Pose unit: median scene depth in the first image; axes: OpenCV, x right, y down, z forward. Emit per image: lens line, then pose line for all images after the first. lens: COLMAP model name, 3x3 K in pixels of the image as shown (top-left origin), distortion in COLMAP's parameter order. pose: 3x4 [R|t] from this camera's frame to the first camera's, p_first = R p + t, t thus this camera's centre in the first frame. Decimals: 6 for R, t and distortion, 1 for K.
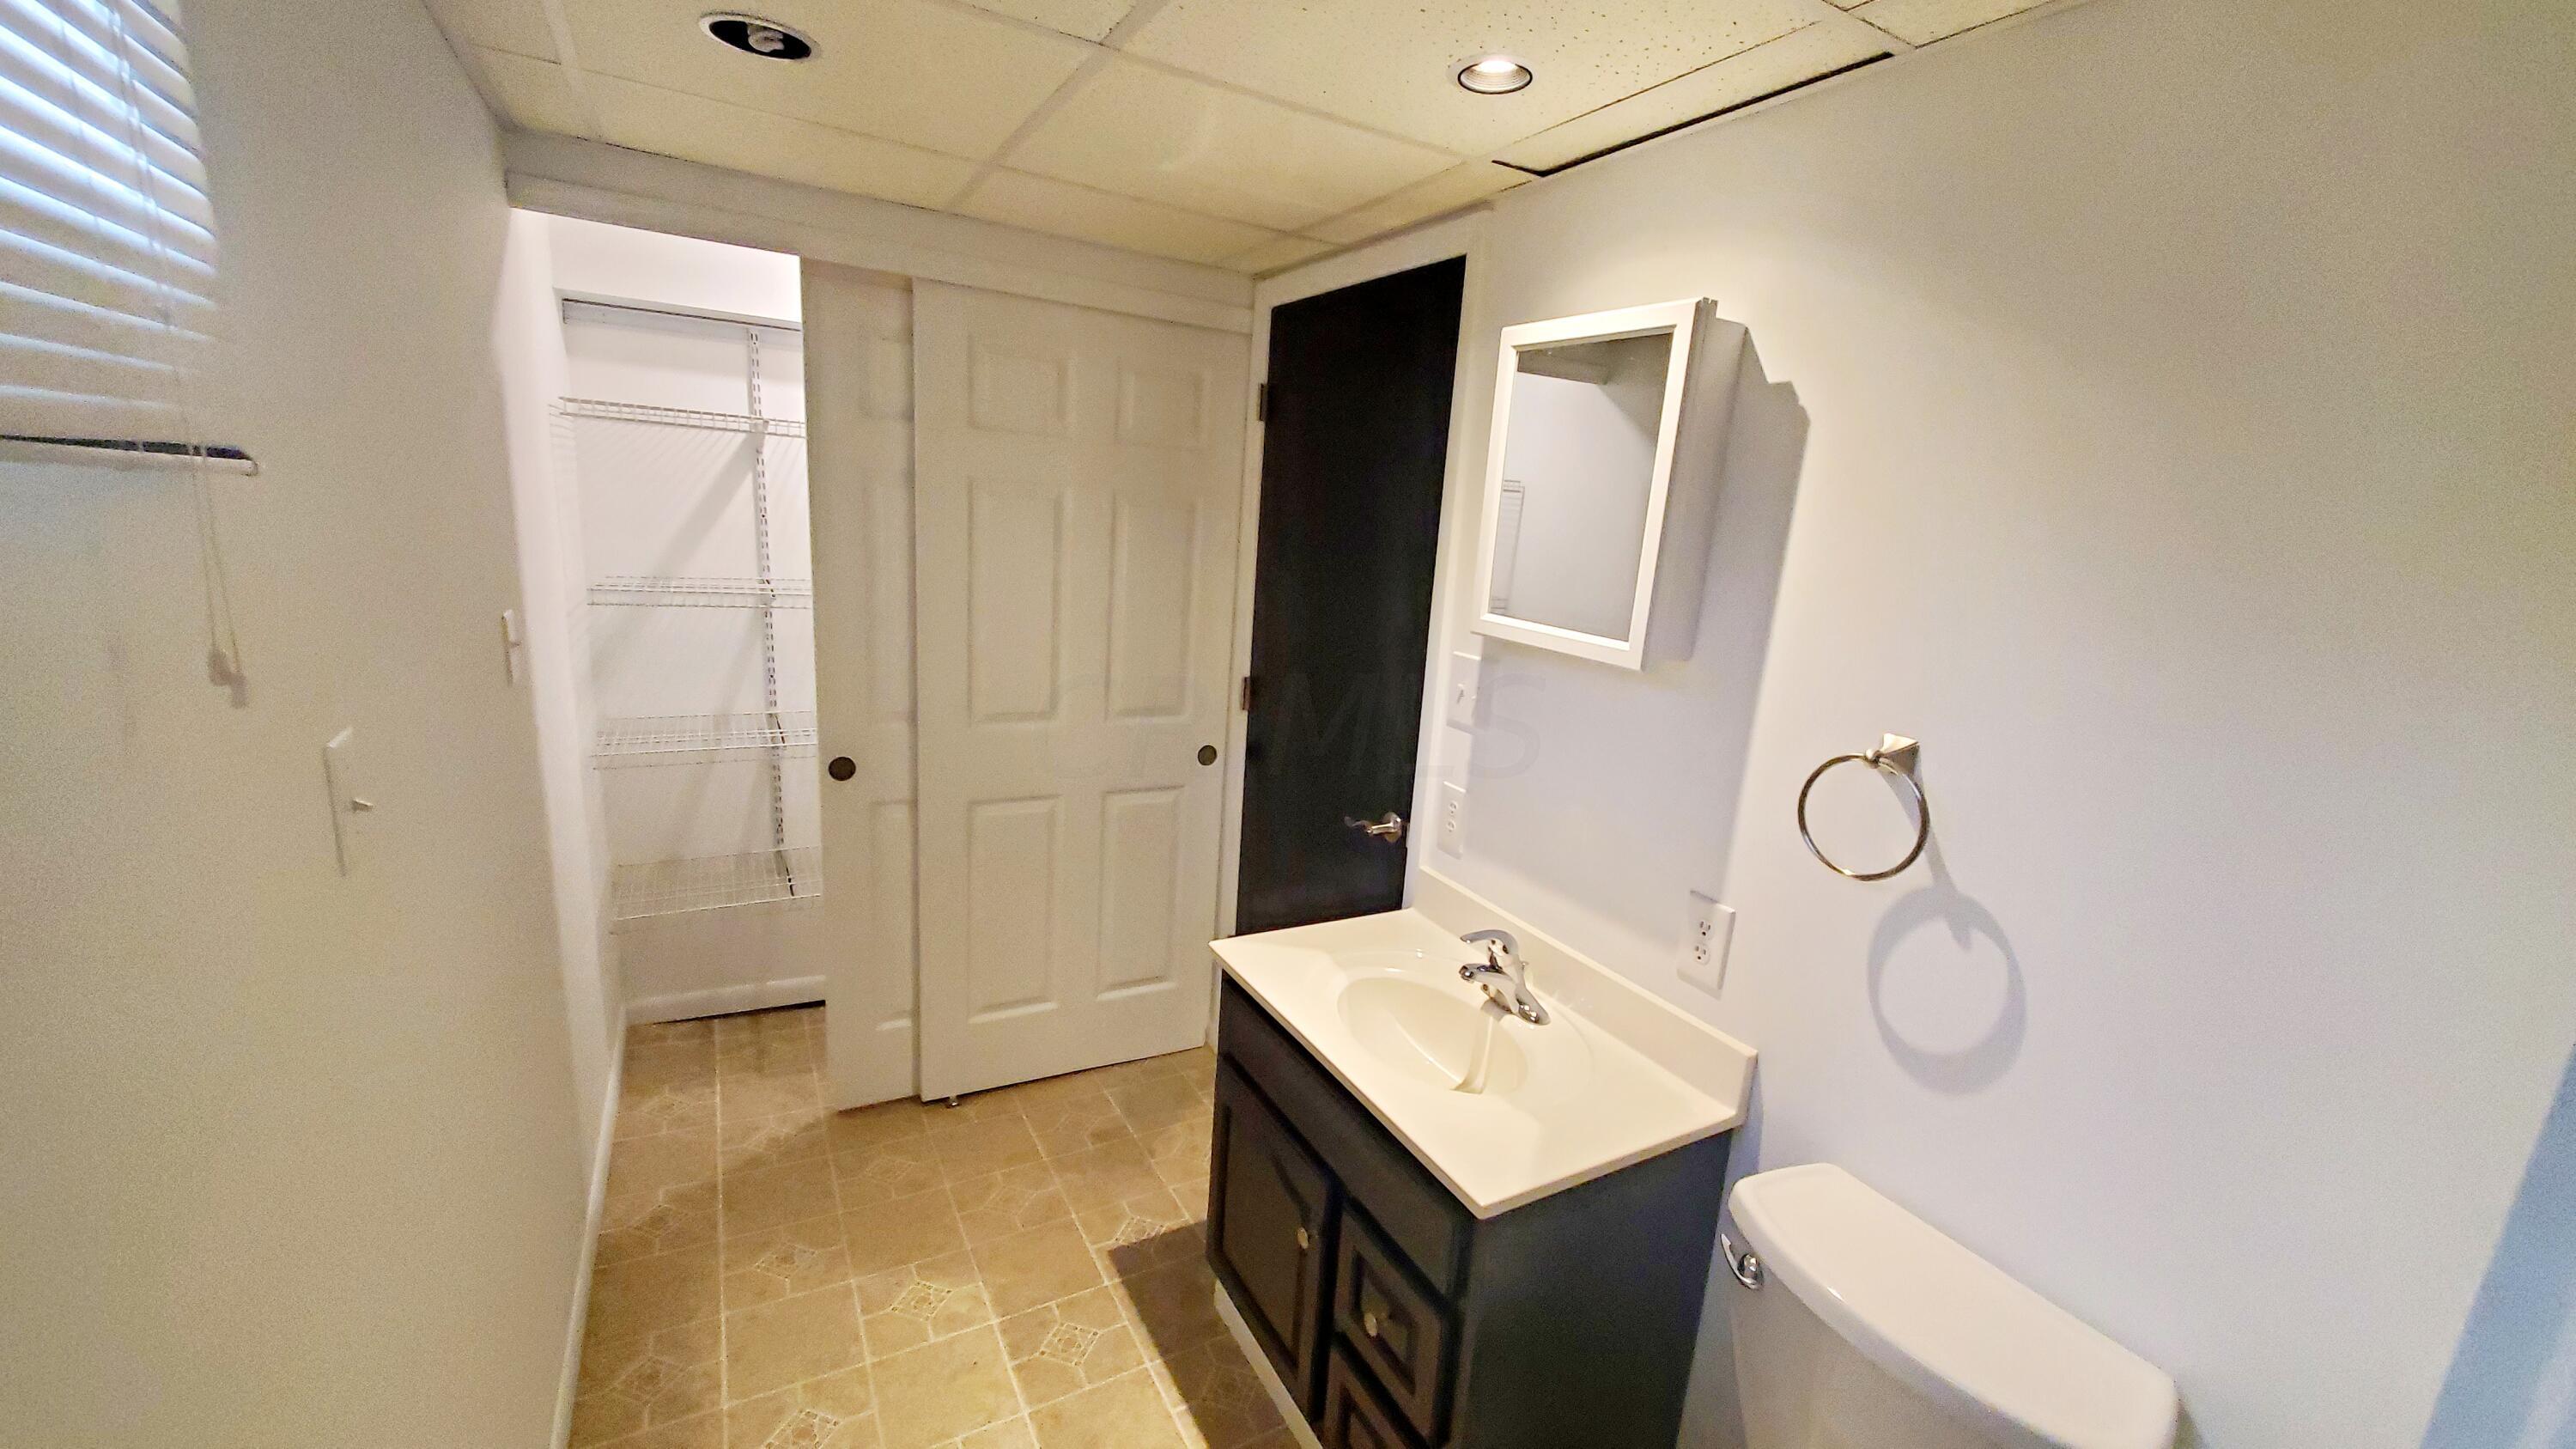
lens RADIAL K [[1006.7, 0, 1299.0], [0, 1006.7, 715.2], [0, 0, 1]] dist [-0.002674, -0.001161]
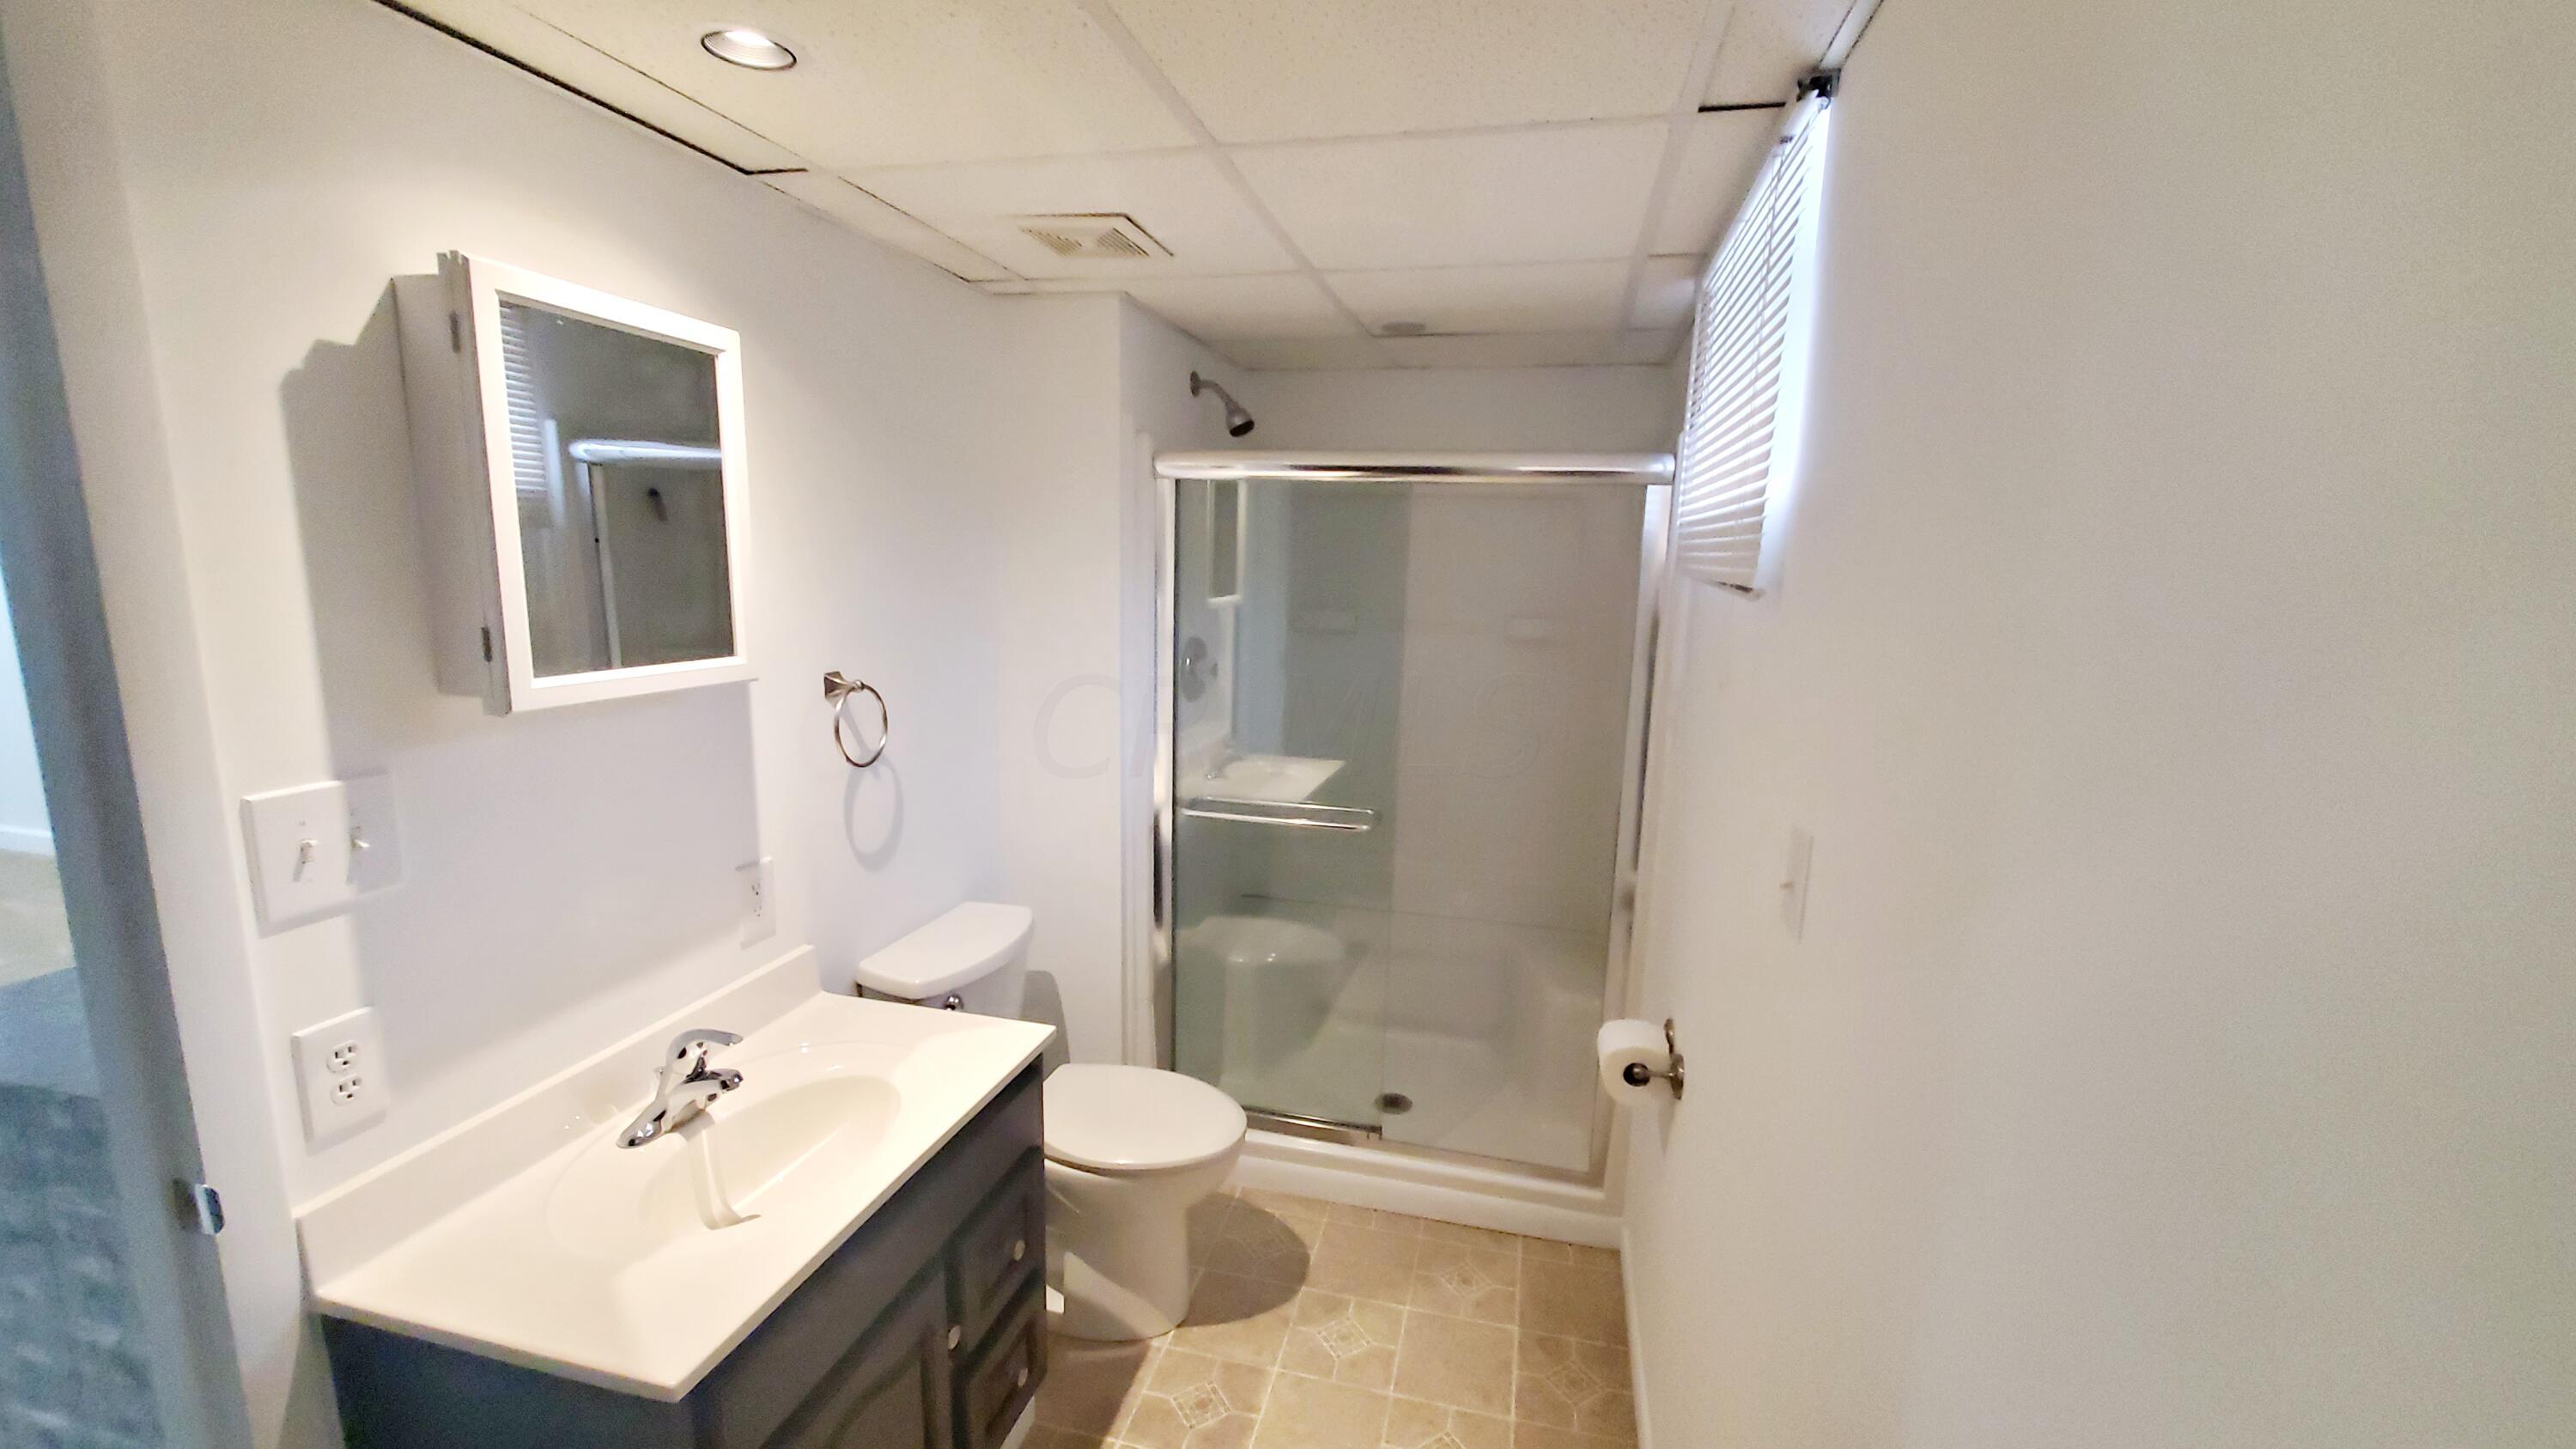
lens RADIAL K [[1006.7, 0, 1294.2], [0, 1006.7, 730.9], [0, 0, 1]] dist [-0.002674, -0.001161]
pose [[-0.721337, -0.197808, 0.663736, -0.729443], [0.077572, 0.929241, 0.361239, -0.306529], [-0.688226, 0.312062, -0.654952, 1.227730]]
